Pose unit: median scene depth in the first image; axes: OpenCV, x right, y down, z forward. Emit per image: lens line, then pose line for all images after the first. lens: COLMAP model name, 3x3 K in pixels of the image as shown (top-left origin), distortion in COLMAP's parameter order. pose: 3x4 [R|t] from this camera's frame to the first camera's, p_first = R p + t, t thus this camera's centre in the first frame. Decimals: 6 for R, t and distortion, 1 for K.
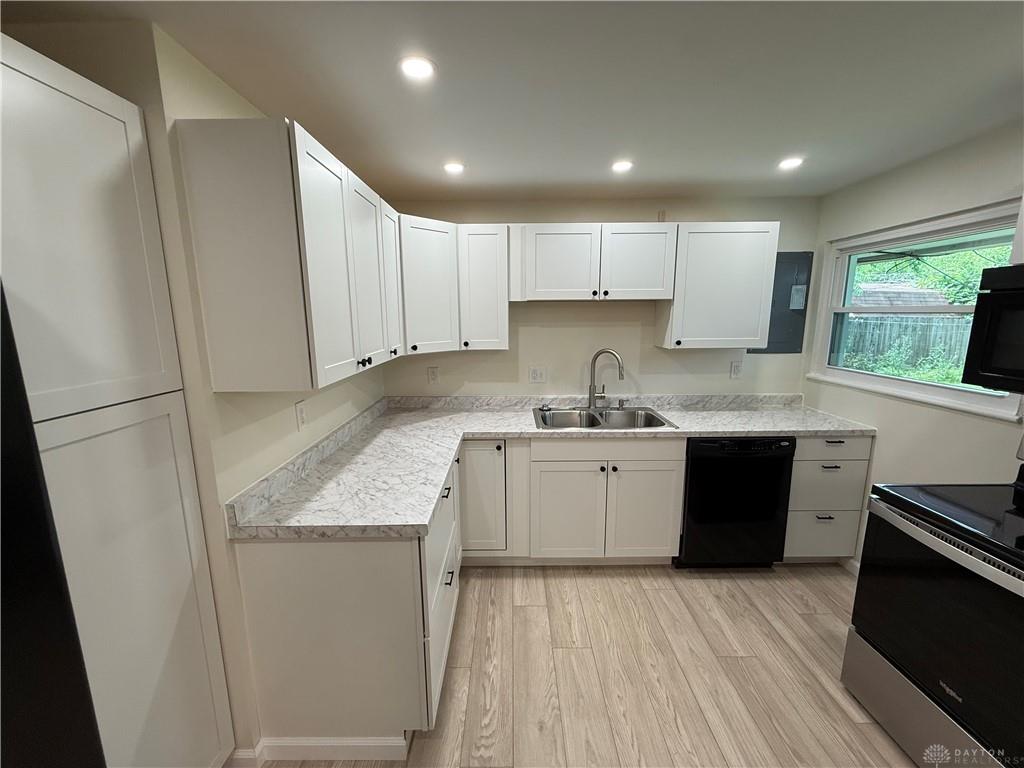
lens RADIAL K [[409.8, 0, 512.0], [0, 409.8, 384.0], [0, 0, 1]] dist [0.000245, 0.000233]
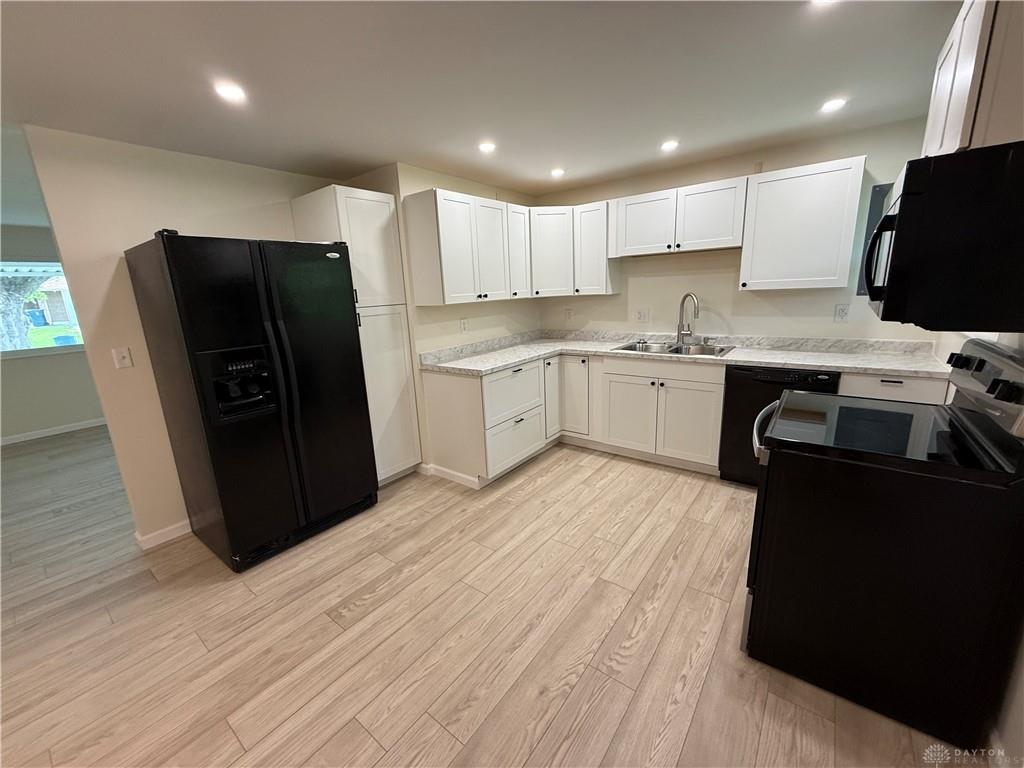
lens RADIAL K [[417.2, 0, 512.0], [0, 417.2, 384.0], [0, 0, 1]] dist [-0.001959, 0.000015]
pose [[0.791841, 0.108654, -0.600984, 0.651140], [-0.063801, 0.993379, 0.095535, 0.107088], [0.607386, -0.037305, 0.793531, -0.327005]]
